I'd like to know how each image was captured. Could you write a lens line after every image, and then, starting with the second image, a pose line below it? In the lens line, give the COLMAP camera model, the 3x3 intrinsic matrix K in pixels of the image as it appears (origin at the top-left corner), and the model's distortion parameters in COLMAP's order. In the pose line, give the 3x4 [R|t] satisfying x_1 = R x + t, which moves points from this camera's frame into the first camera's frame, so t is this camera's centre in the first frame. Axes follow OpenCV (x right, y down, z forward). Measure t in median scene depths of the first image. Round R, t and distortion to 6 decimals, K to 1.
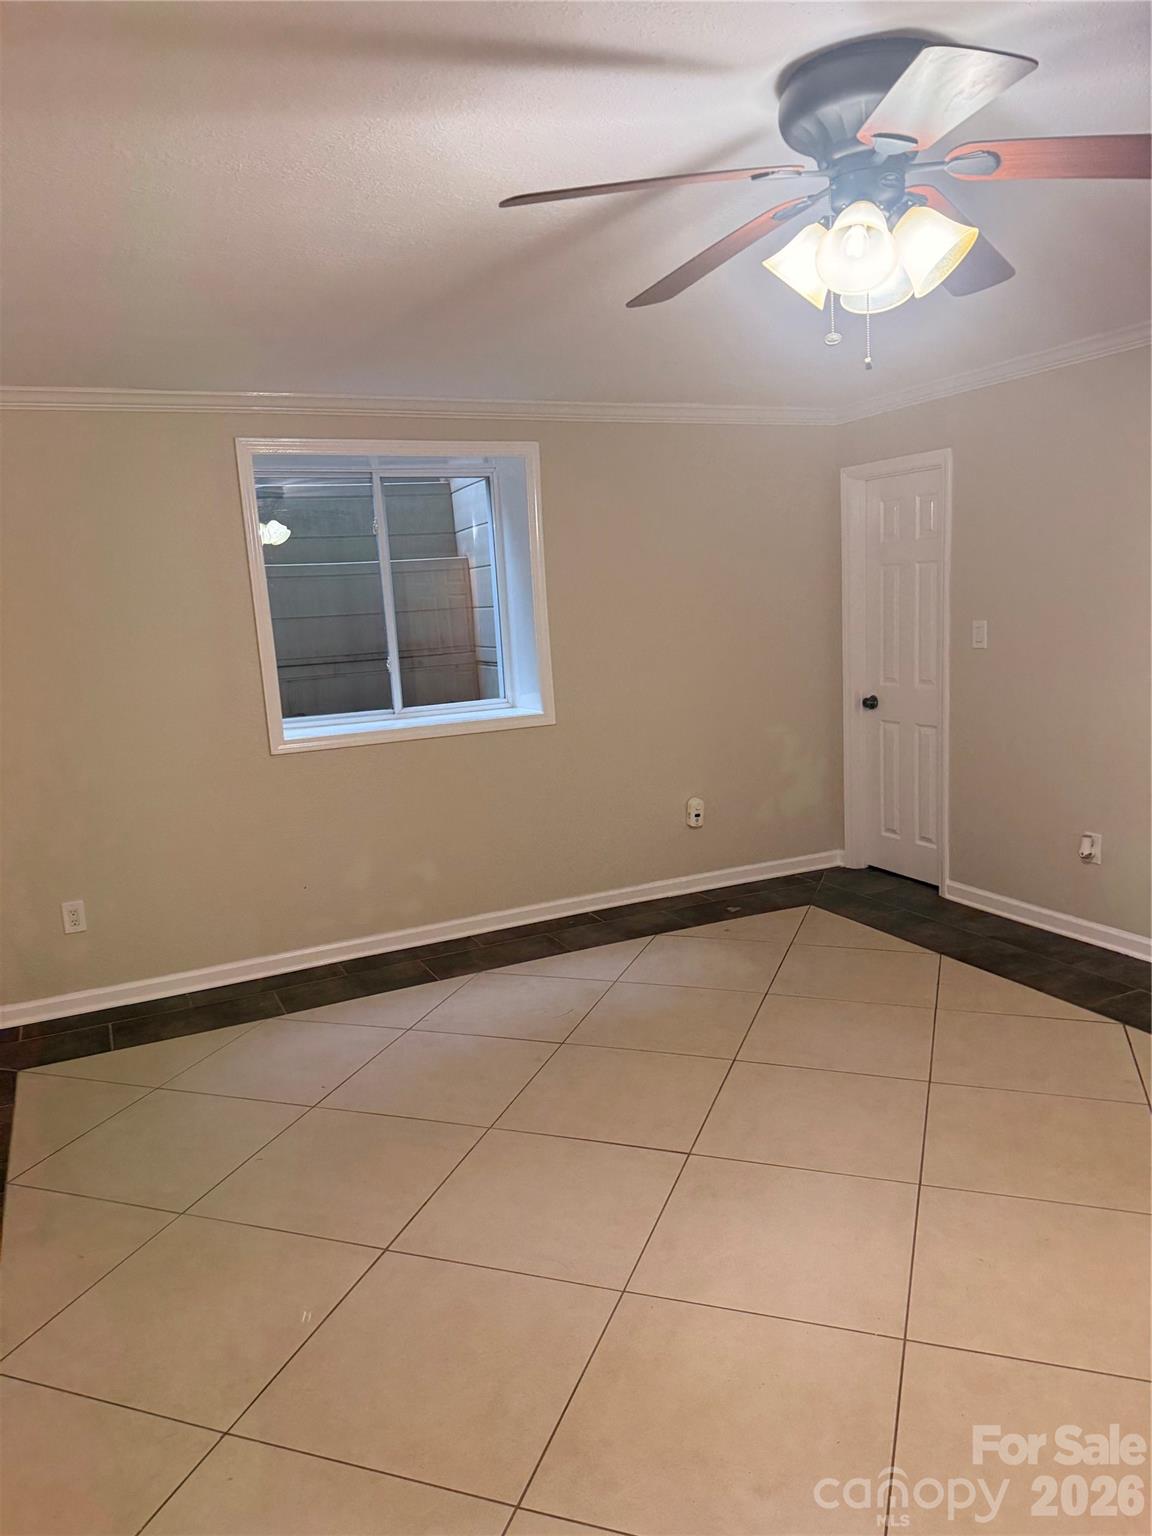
lens RADIAL K [[1078.6, 0, 581.2], [0, 1078.6, 768.4], [0, 0, 1]] dist [0.022337, -0.031460]
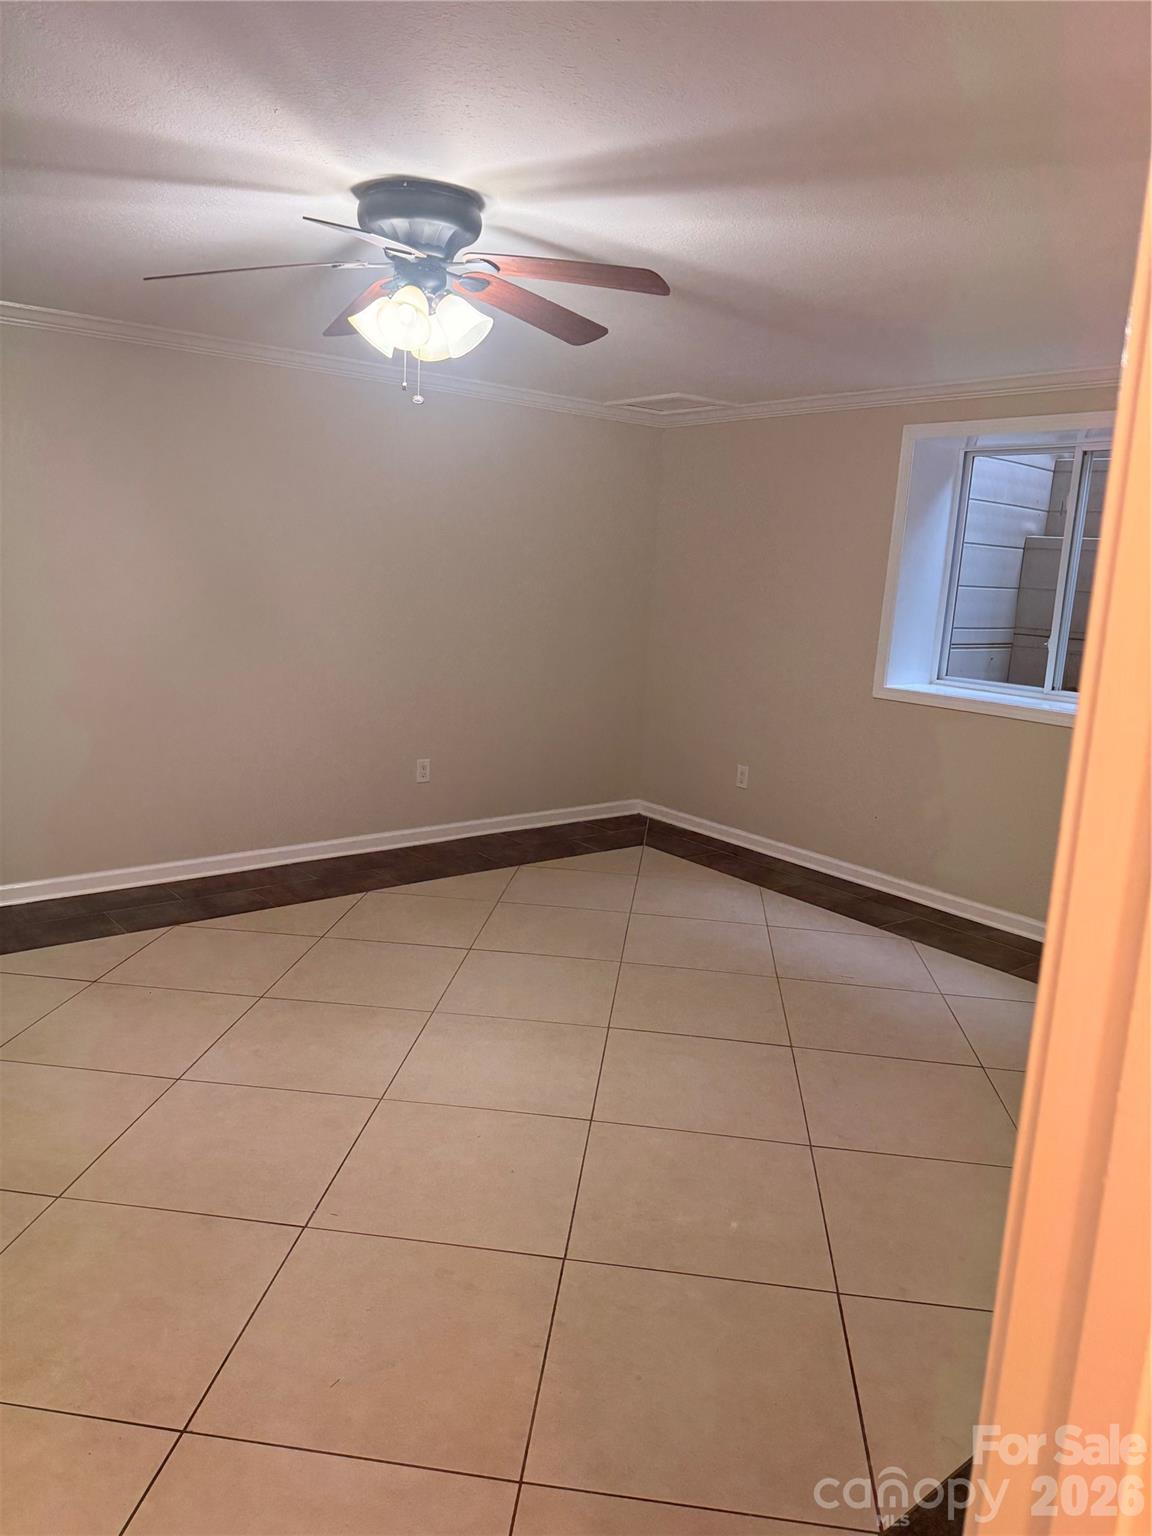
lens RADIAL K [[1078.6, 0, 581.2], [0, 1078.6, 768.4], [0, 0, 1]] dist [0.022337, -0.031460]
pose [[0.204436, 0.244587, -0.947831, 0.831182], [-0.213865, 0.956049, 0.200580, -0.112804], [0.955232, 0.161702, 0.247759, 0.442878]]
